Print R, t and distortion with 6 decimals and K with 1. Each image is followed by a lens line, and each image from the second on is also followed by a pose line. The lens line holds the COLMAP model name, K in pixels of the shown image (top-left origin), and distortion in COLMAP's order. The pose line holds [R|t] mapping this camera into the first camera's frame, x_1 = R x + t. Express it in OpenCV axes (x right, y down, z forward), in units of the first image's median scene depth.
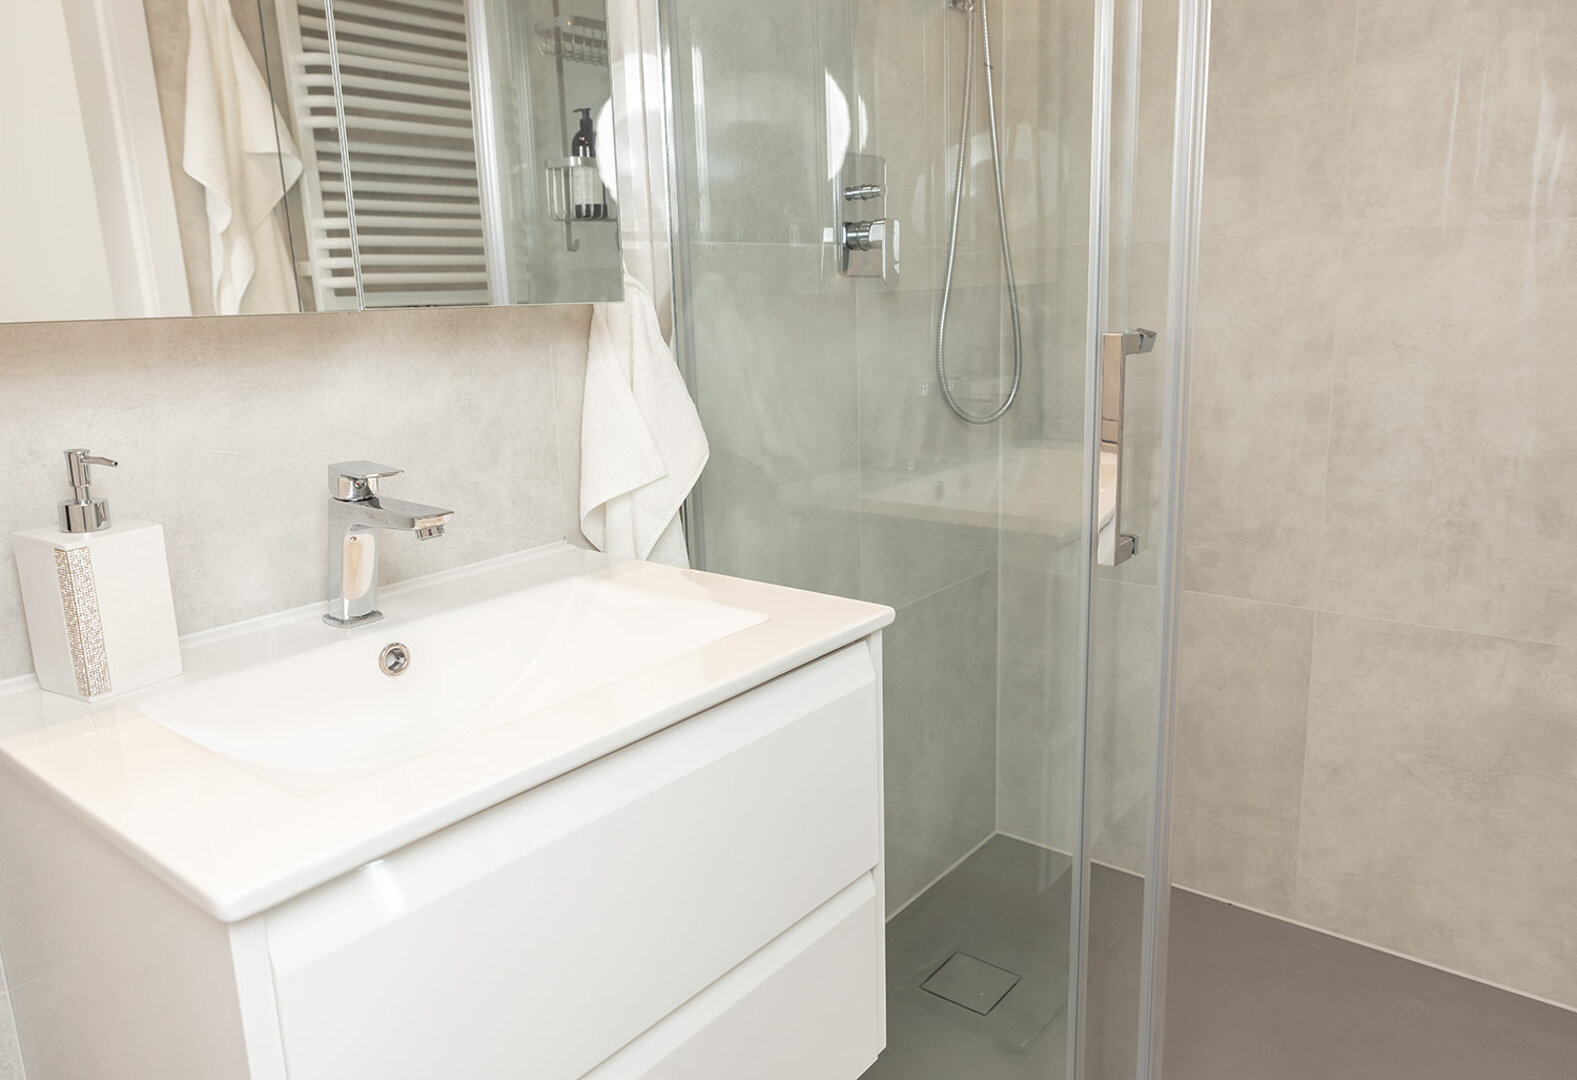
lens RADIAL K [[1101.8, 0, 788.1], [0, 1101.8, 535.4], [0, 0, 1]] dist [-0.005668, 0.005784]
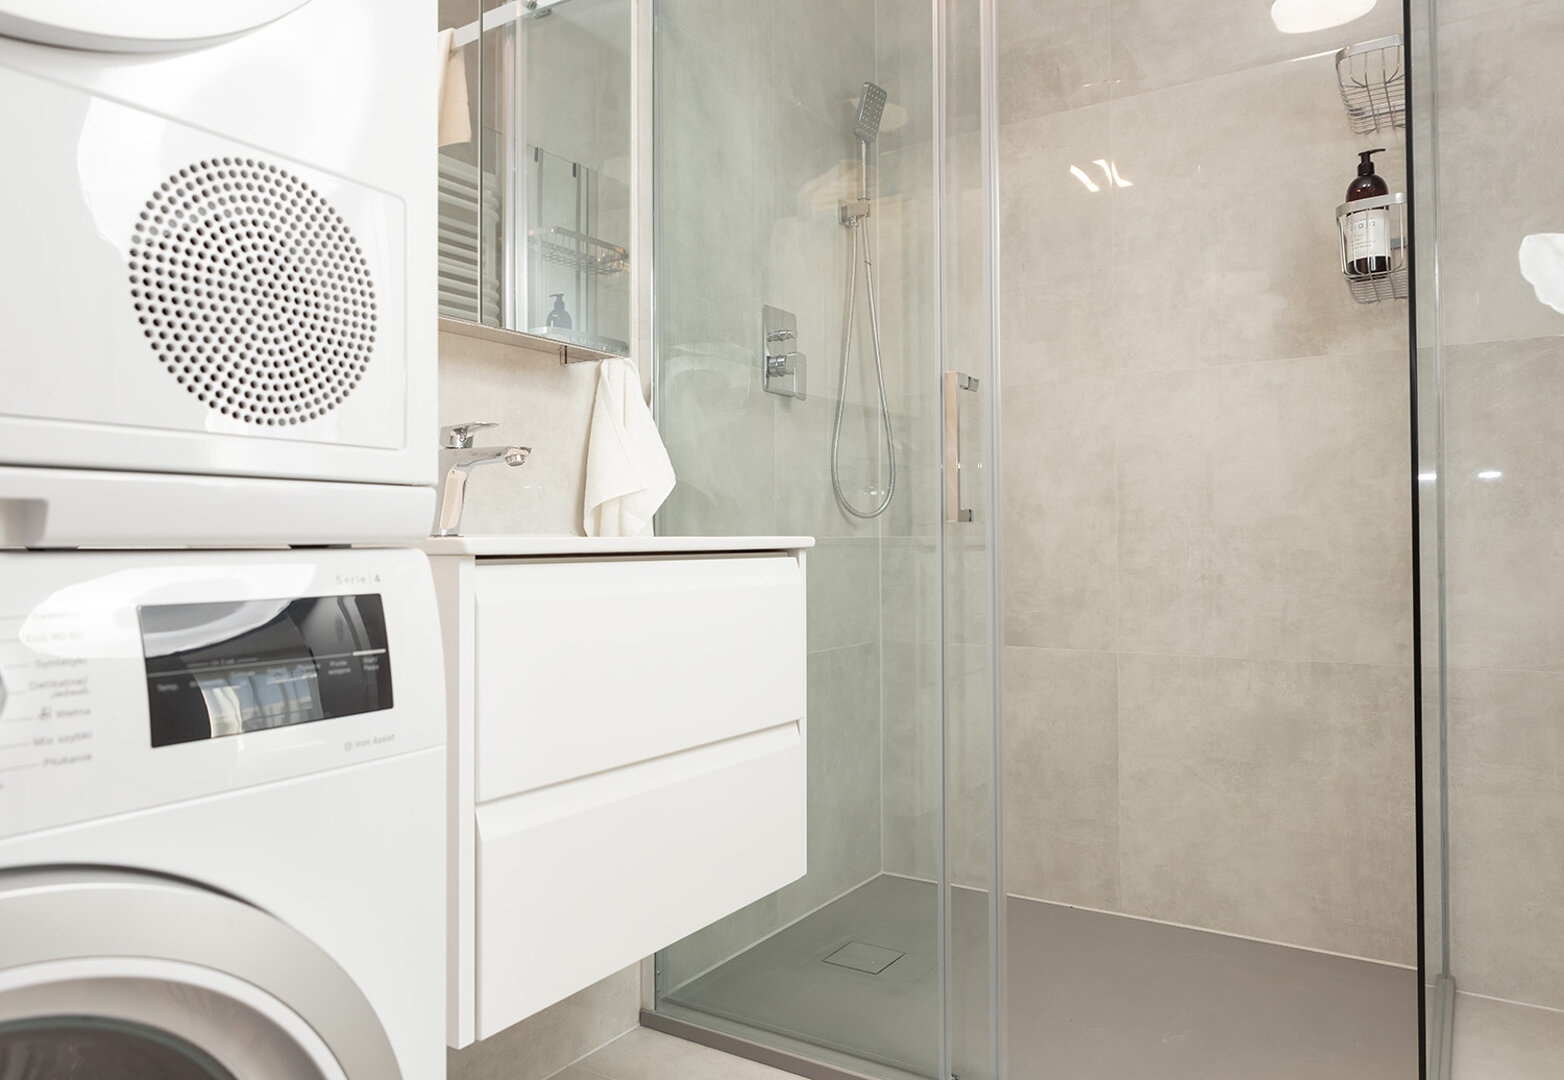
lens RADIAL K [[1066.8, 0, 782.4], [0, 1066.8, 541.0], [0, 0, 1]] dist [-0.006104, 0.000302]
pose [[0.994742, 0.025632, 0.099151, -0.051443], [-0.002814, 0.974647, -0.223729, 0.224326], [-0.102372, 0.222273, 0.969595, -0.228953]]
